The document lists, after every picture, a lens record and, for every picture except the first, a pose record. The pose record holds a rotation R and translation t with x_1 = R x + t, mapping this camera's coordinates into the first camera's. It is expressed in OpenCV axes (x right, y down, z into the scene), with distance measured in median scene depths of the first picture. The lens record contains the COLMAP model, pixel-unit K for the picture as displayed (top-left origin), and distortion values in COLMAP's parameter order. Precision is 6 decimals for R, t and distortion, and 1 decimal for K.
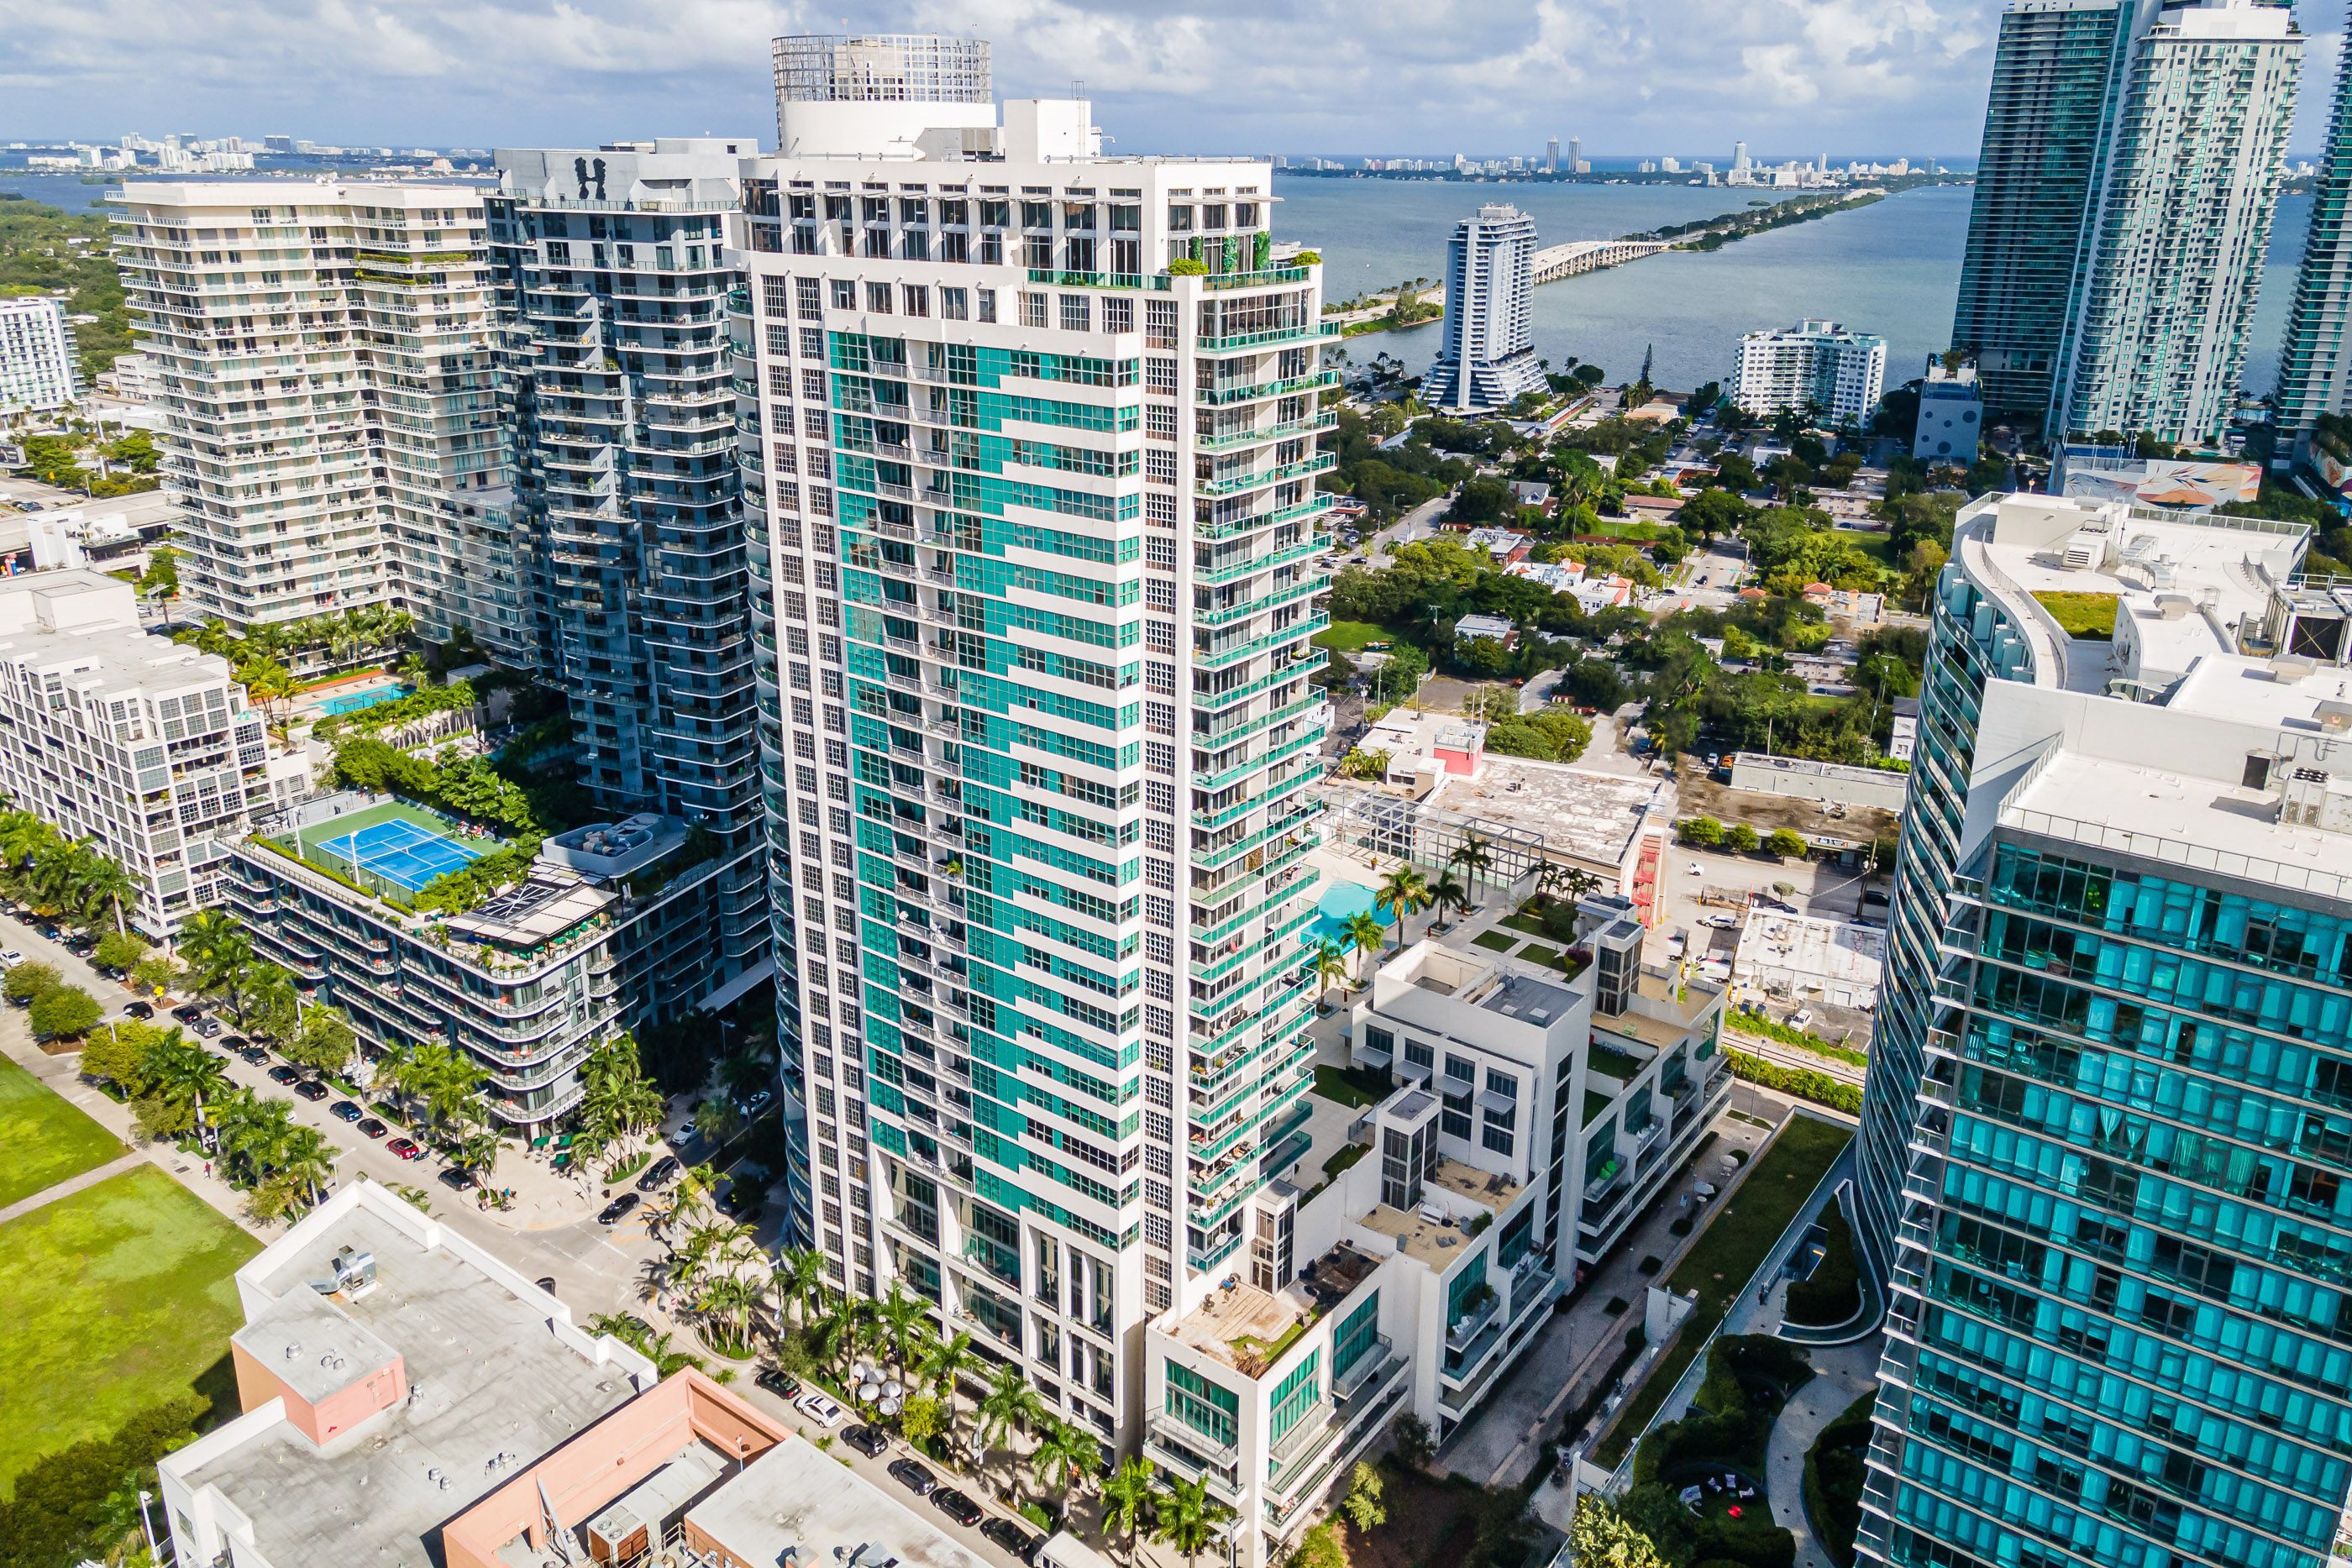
lens RADIAL K [[1691.4, 0, 1148.2], [0, 1691.4, 716.0], [0, 0, 1]] dist [0.028482, 0.005680]
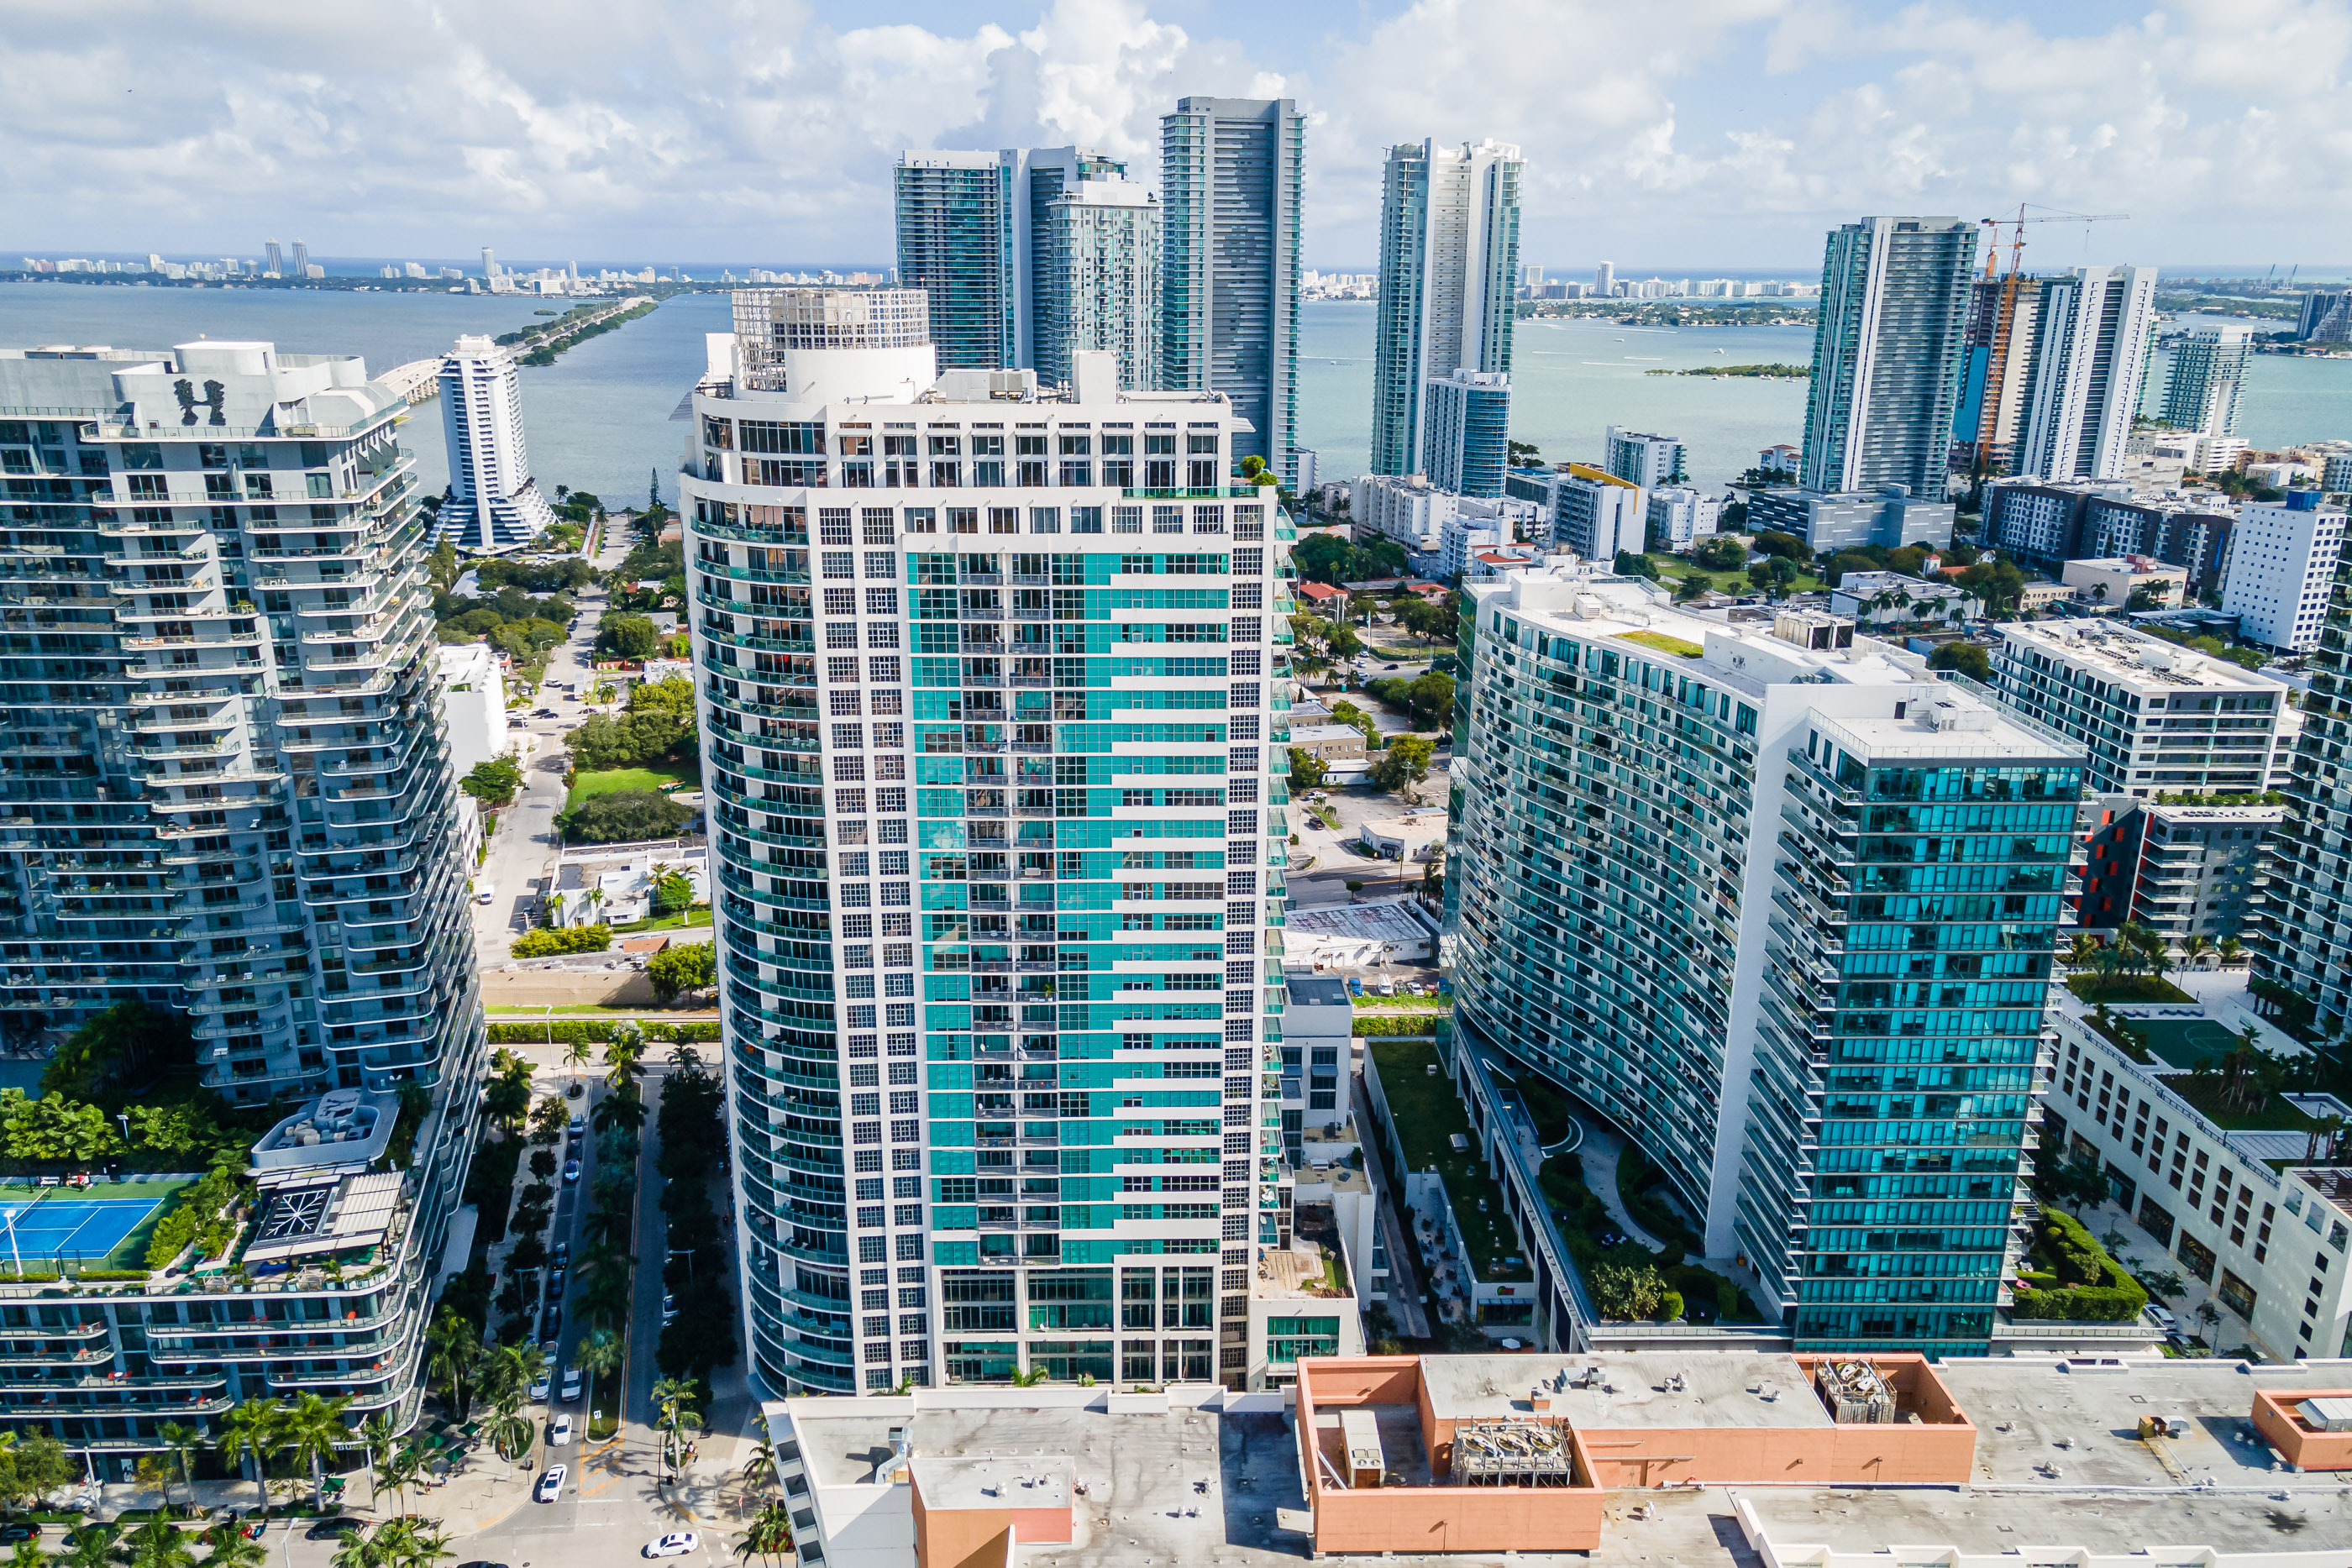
lens RADIAL K [[1710.9, 0, 1142.6], [0, 1710.9, 827.5], [0, 0, 1]] dist [0.037814, 0.000865]
pose [[0.776699, -0.199768, 0.597354, -0.660293], [0.199273, 0.977594, 0.067827, -0.077821], [-0.597519, 0.066356, 0.799105, -0.002091]]
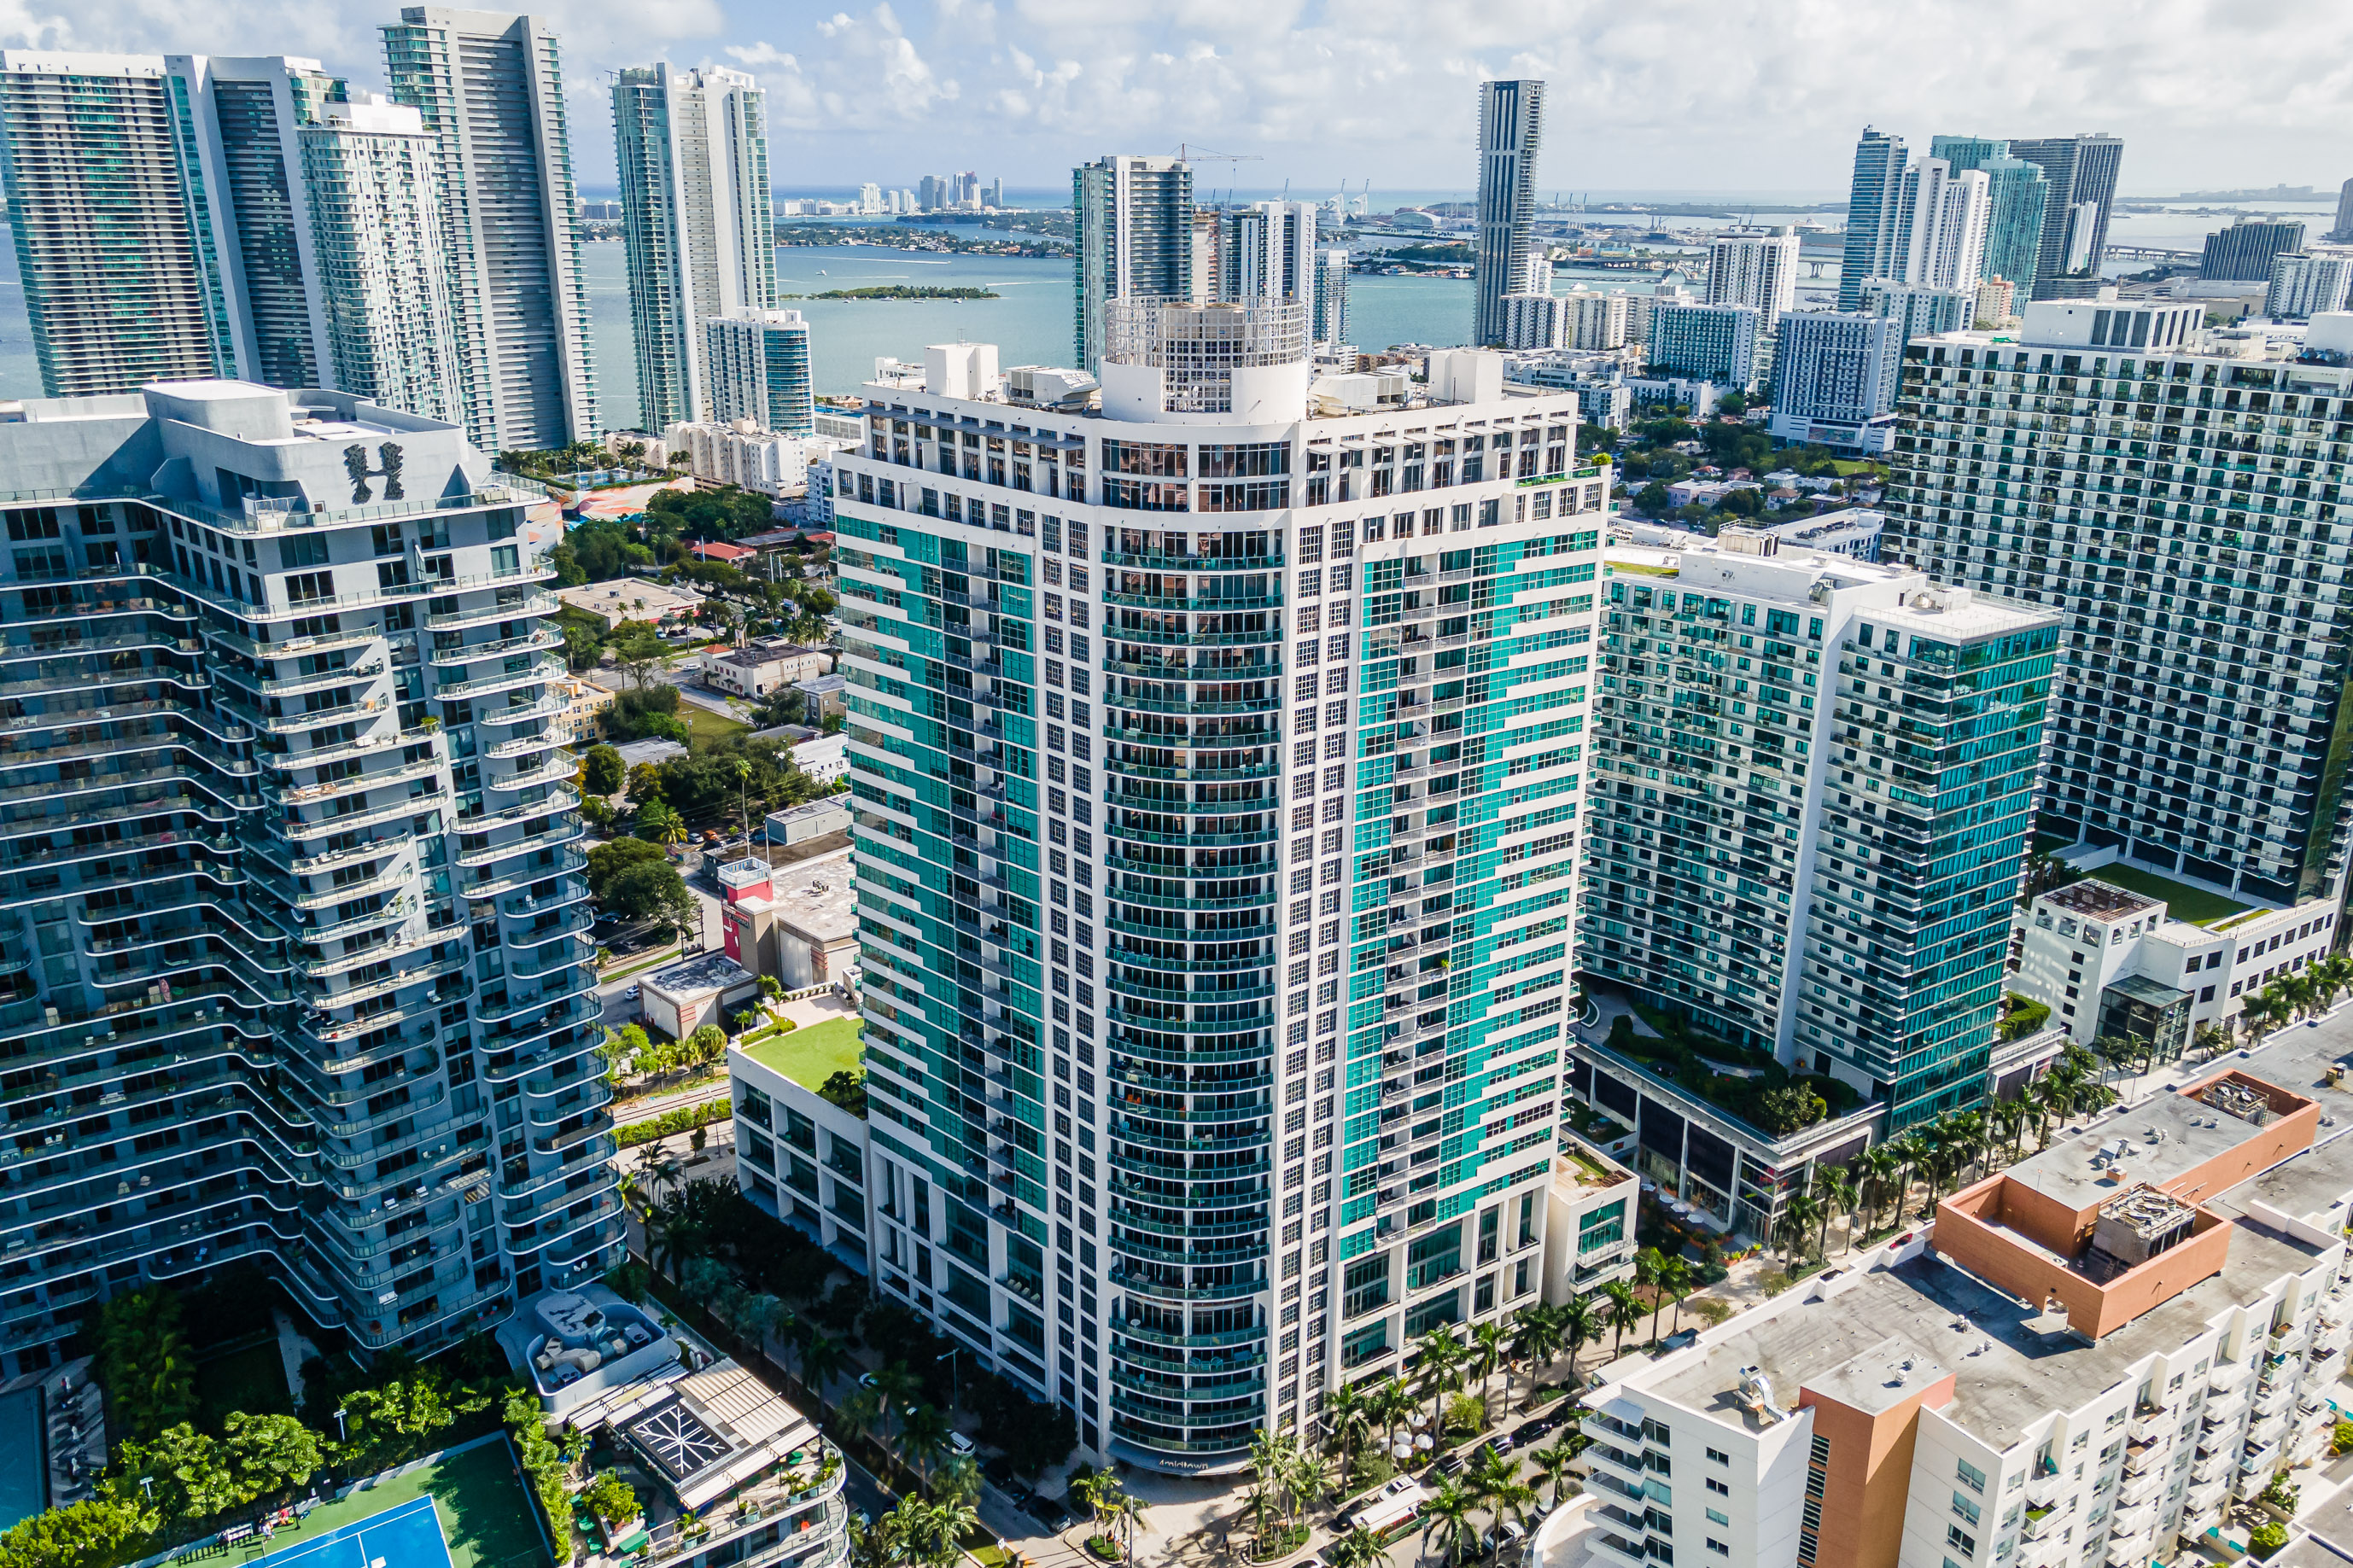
lens RADIAL K [[1763.5, 0, 1176.5], [0, 1763.5, 784.0], [0, 0, 1]] dist [0.035399, 0.003733]
pose [[0.324099, -0.310723, 0.893539, -1.121838], [0.298034, 0.929961, 0.215287, -0.320268], [-0.897851, 0.196530, 0.394005, 0.563800]]
